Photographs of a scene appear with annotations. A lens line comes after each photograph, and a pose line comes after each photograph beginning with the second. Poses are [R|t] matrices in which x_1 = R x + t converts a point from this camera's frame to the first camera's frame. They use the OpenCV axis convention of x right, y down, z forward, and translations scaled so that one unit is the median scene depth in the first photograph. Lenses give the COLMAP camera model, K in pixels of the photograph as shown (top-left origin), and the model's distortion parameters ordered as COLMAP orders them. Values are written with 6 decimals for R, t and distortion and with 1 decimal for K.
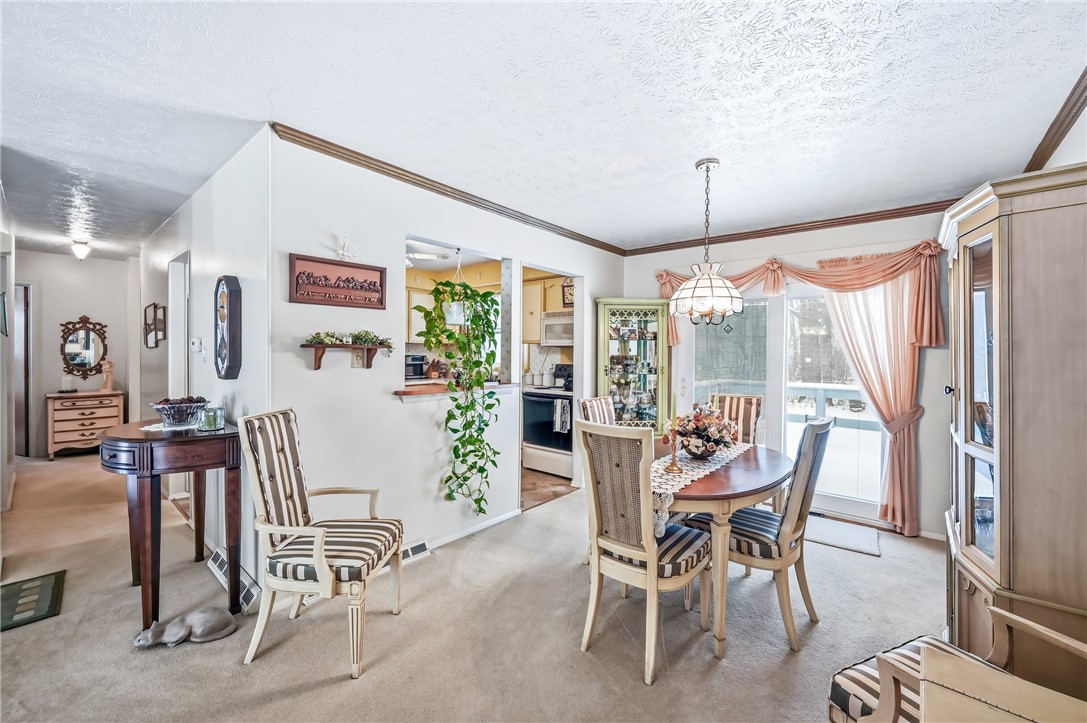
lens RADIAL K [[441.7, 0, 540.7], [0, 441.7, 359.5], [0, 0, 1]] dist [-0.002744, 0.000182]
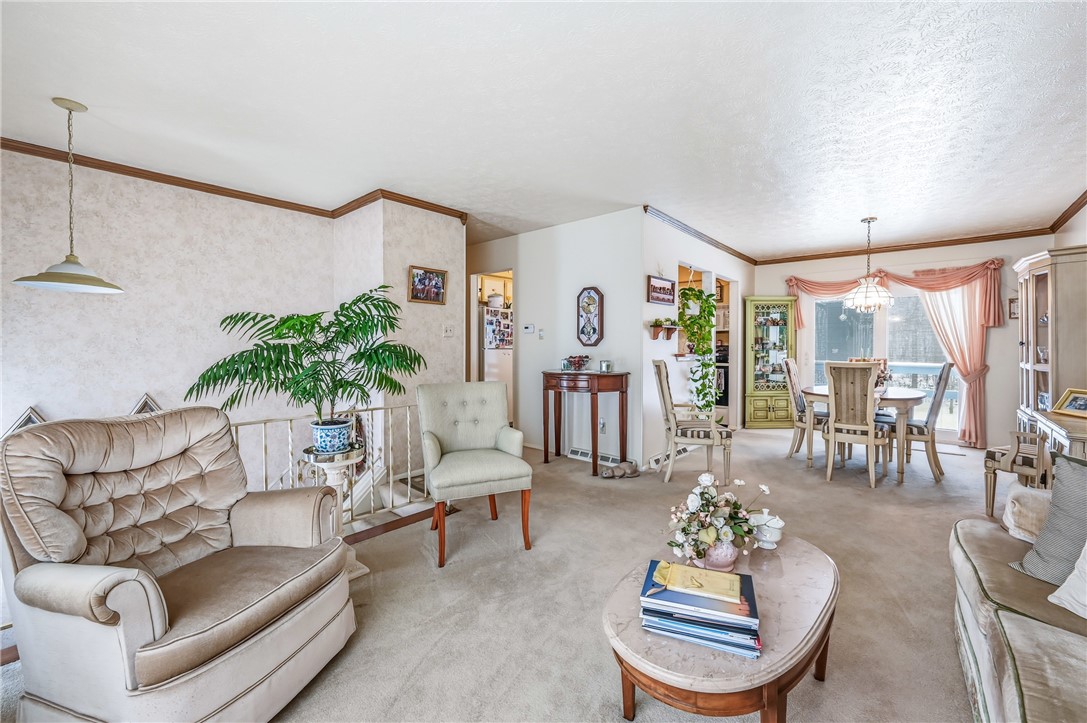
lens RADIAL K [[441.7, 0, 546.7], [0, 441.7, 355.4], [0, 0, 1]] dist [-0.002744, 0.000182]
pose [[0.999897, -0.005578, -0.013230, -0.672587], [0.005600, 0.999983, 0.001635, 0.059869], [0.013220, -0.001709, 0.999911, -0.575364]]
